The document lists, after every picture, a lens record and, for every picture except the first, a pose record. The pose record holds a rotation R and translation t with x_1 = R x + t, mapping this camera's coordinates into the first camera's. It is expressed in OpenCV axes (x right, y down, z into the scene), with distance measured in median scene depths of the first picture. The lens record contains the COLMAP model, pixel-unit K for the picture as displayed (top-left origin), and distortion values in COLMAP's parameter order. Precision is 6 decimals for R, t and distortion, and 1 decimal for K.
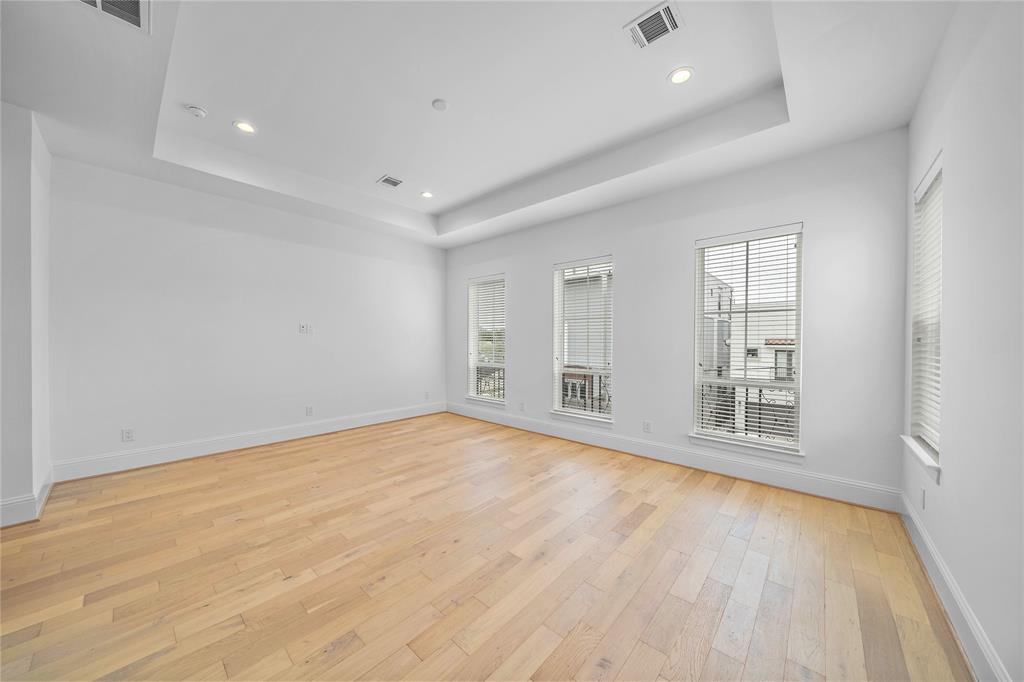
lens RADIAL K [[349.2, 0, 504.5], [0, 349.2, 342.9], [0, 0, 1]] dist [-0.008387, 0.000091]
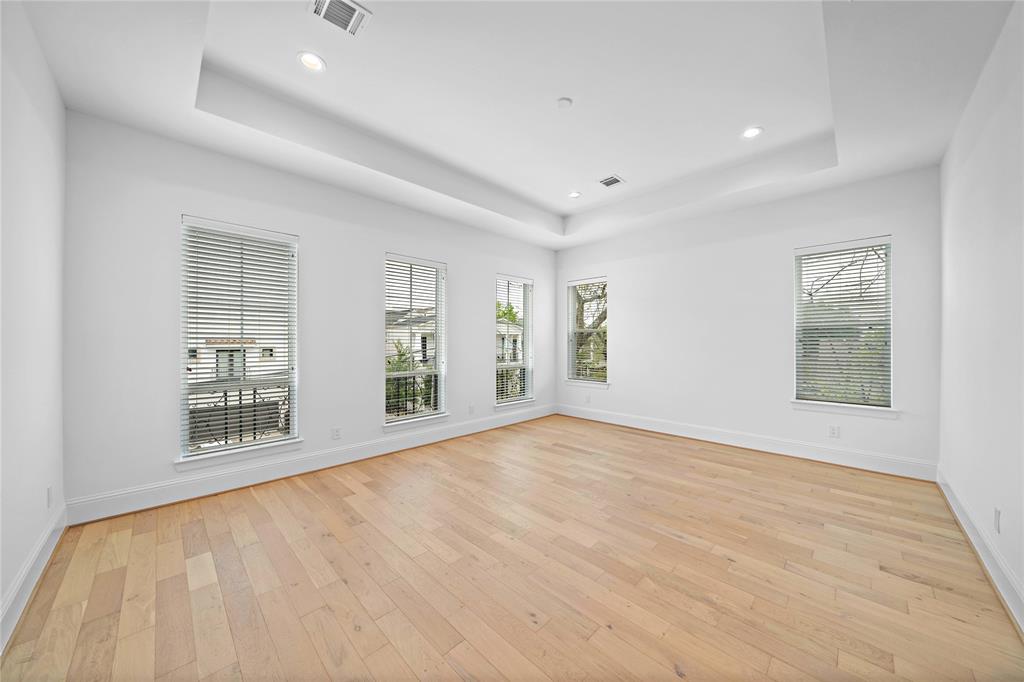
lens RADIAL K [[354.5, 0, 512.0], [0, 354.5, 341.0], [0, 0, 1]] dist [0.000842, -0.000088]
pose [[0.040515, -0.002505, 0.999176, -1.135658], [0.005290, 0.999983, 0.002292, -0.012496], [-0.999165, 0.005193, 0.040528, 1.054426]]
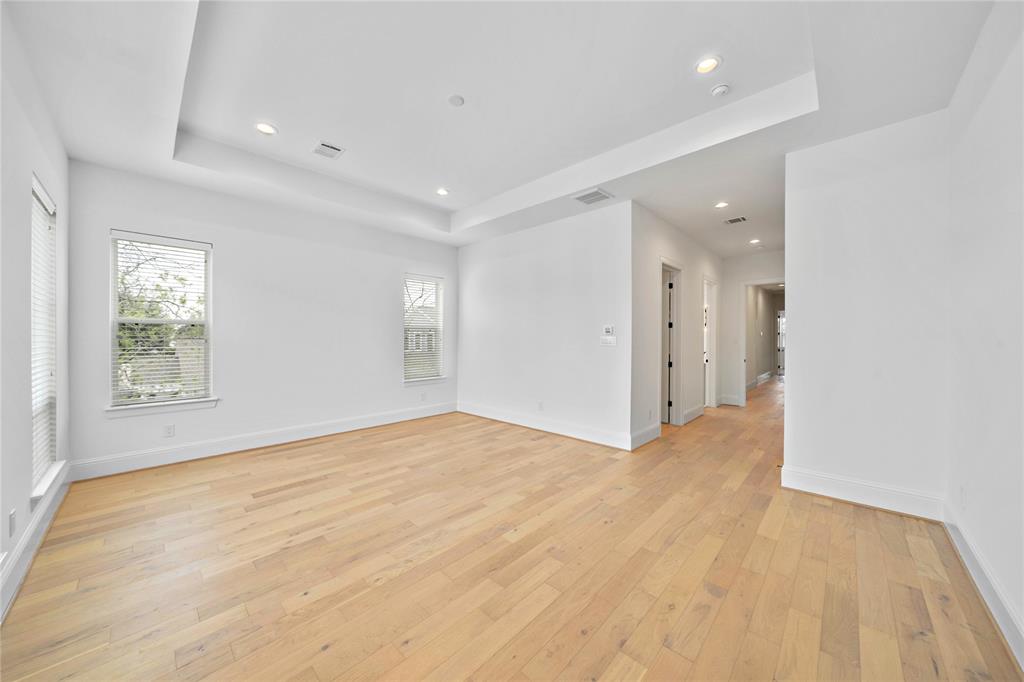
lens RADIAL K [[352.5, 0, 508.8], [0, 352.5, 343.9], [0, 0, 1]] dist [0.000666, 0.000118]
pose [[-0.999733, -0.004986, 0.022578, -0.342858], [-0.004555, 0.999807, 0.019107, -0.012347], [-0.022669, 0.018999, -0.999562, 1.894480]]
